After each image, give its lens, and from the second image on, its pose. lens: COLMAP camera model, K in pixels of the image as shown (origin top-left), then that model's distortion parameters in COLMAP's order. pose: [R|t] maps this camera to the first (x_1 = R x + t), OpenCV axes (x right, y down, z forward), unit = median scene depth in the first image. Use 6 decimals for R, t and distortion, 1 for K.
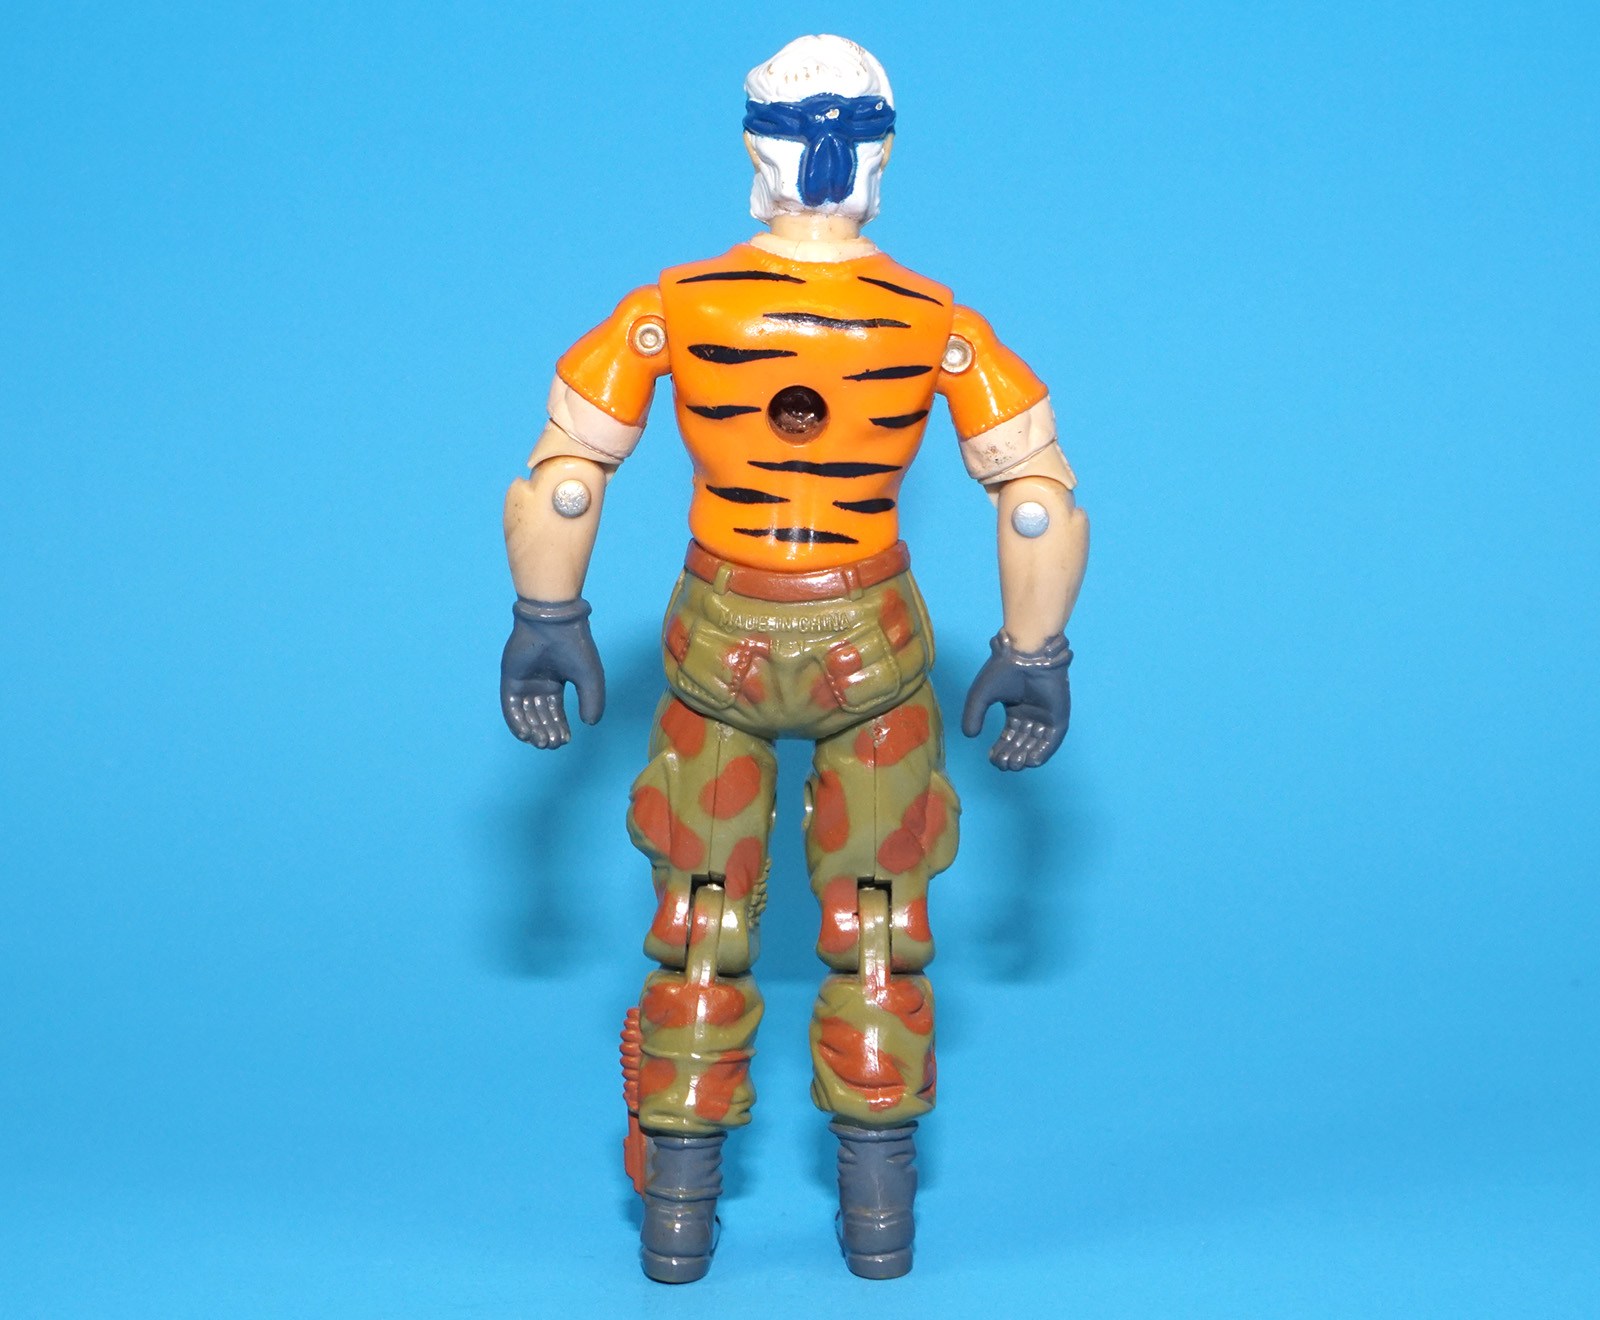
lens RADIAL K [[4937.3, 0, 799.9], [0, 4937.3, 656.5], [0, 0, 1]] dist [0.168391, 0.000000]
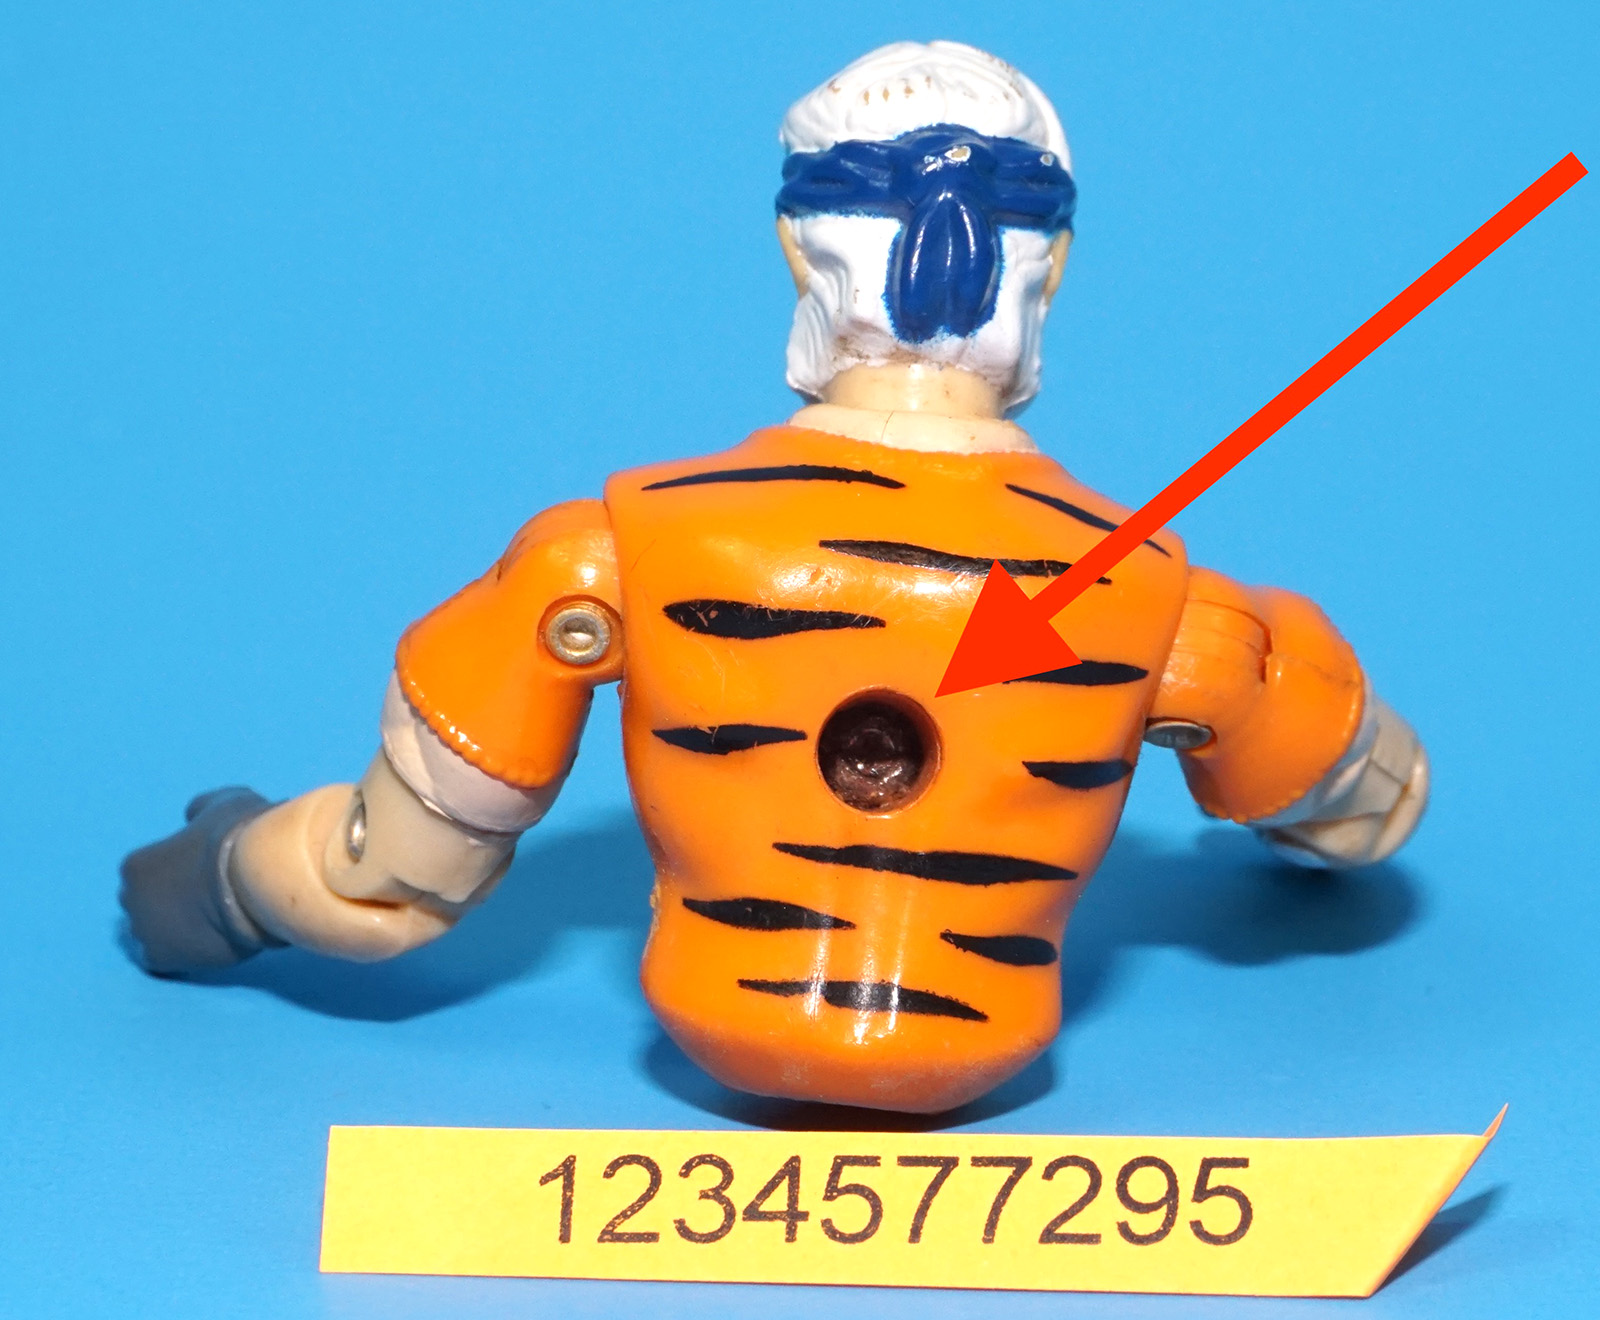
lens RADIAL K [[4937.3, 0, 792.2], [0, 4937.3, 659.7], [0, 0, 1]] dist [0.168391, 0.000000]
pose [[0.999487, 0.026853, 0.017479, -0.017856], [-0.024918, 0.994387, -0.102825, -0.006744], [-0.020142, 0.102337, 0.994546, 0.499947]]
